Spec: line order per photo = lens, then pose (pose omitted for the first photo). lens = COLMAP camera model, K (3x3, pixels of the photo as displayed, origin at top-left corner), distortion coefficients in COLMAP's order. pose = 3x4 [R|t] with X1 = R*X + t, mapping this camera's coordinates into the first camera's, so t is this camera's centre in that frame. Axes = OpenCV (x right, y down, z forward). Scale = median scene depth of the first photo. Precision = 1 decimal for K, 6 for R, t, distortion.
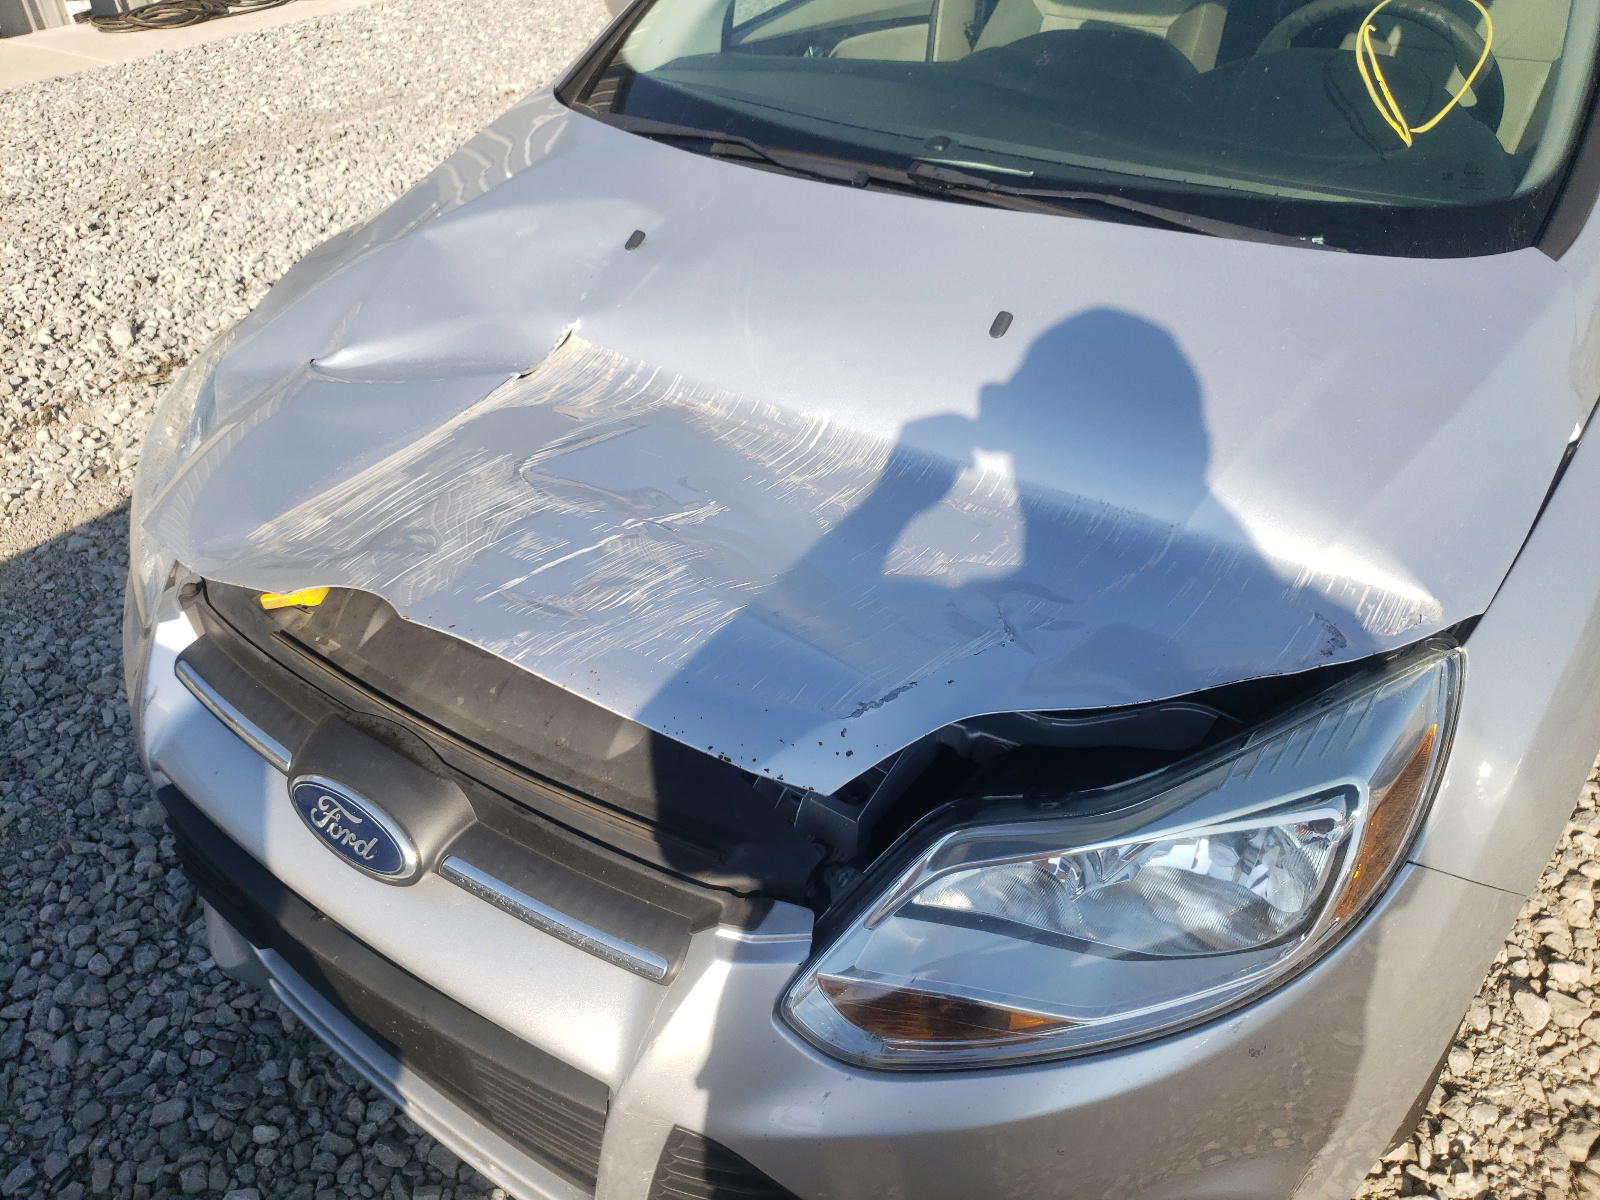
lens RADIAL K [[1235.5, 0, 799.7], [0, 1235.5, 540.9], [0, 0, 1]] dist [0.009346, 0.003097]
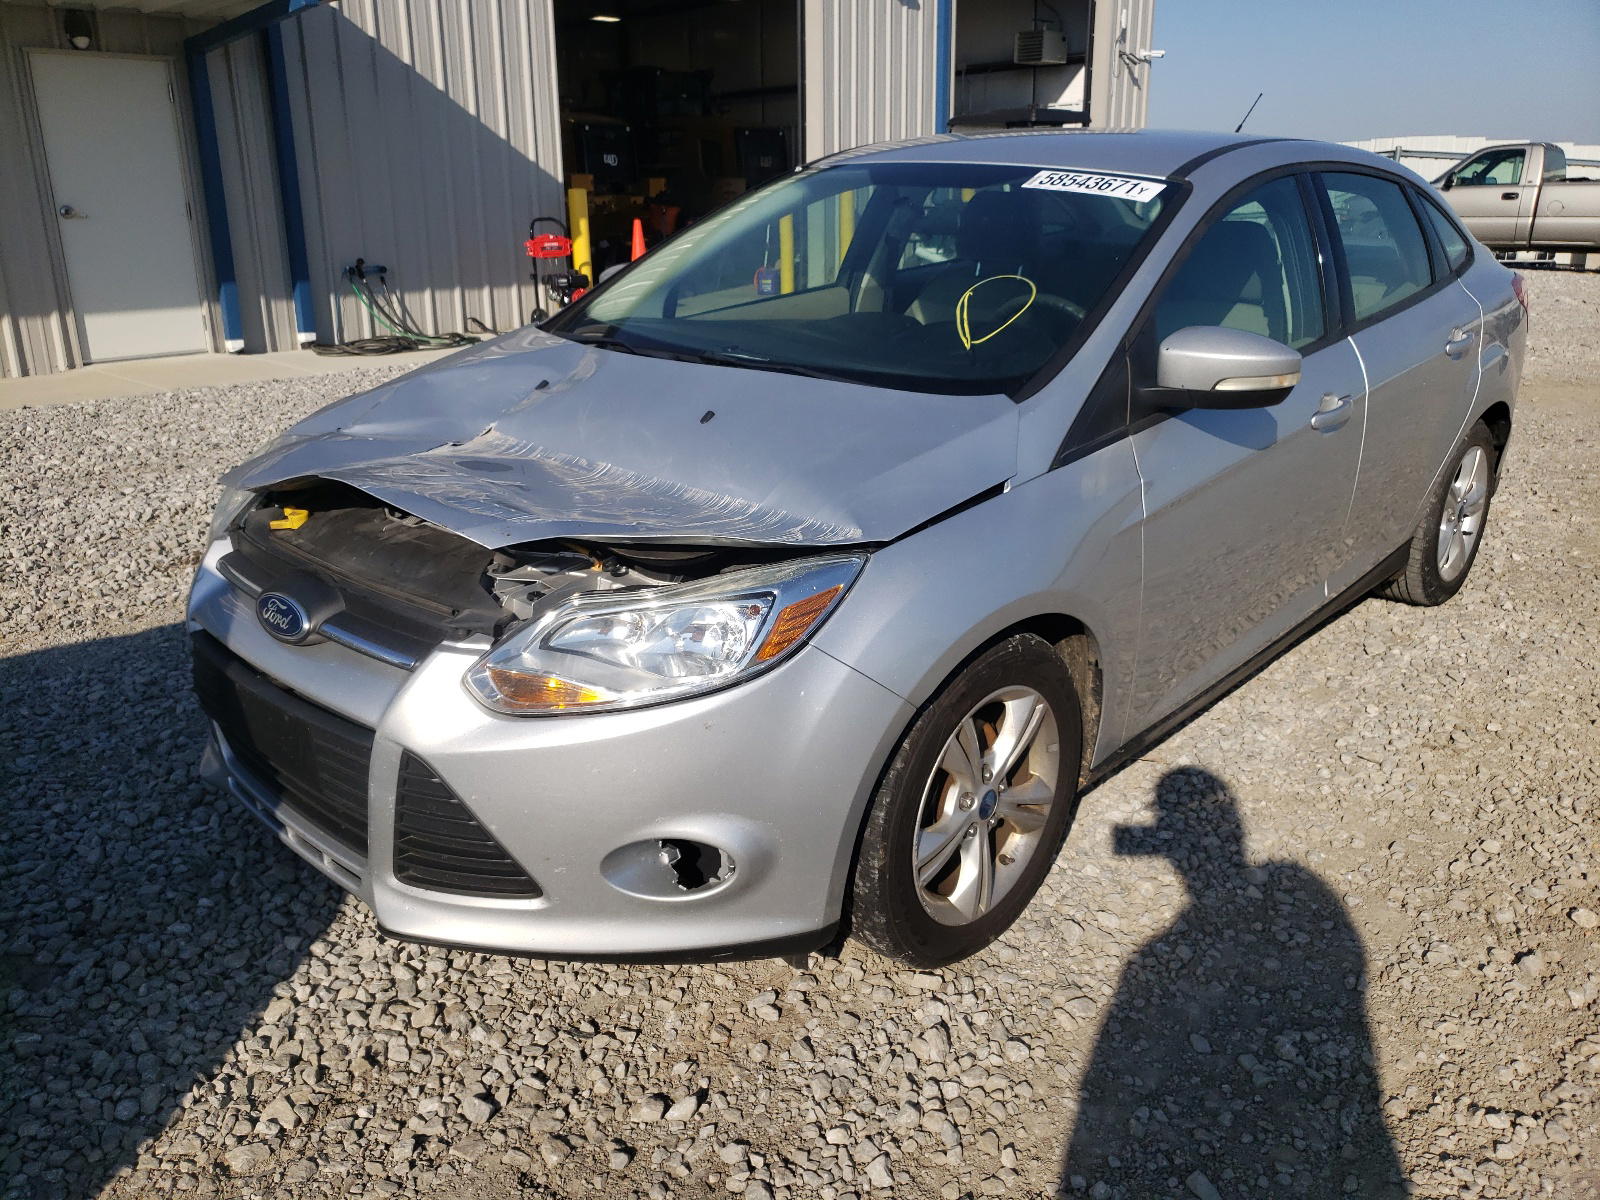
lens RADIAL K [[1201.5, 0, 800.0], [0, 1201.5, 600.0], [0, 0, 1]] dist [0.001395, 0.001357]
pose [[0.990088, 0.097776, -0.100821, 0.353960], [-0.119780, 0.962689, -0.242658, 0.340884], [0.073334, 0.252329, 0.964859, -0.406597]]
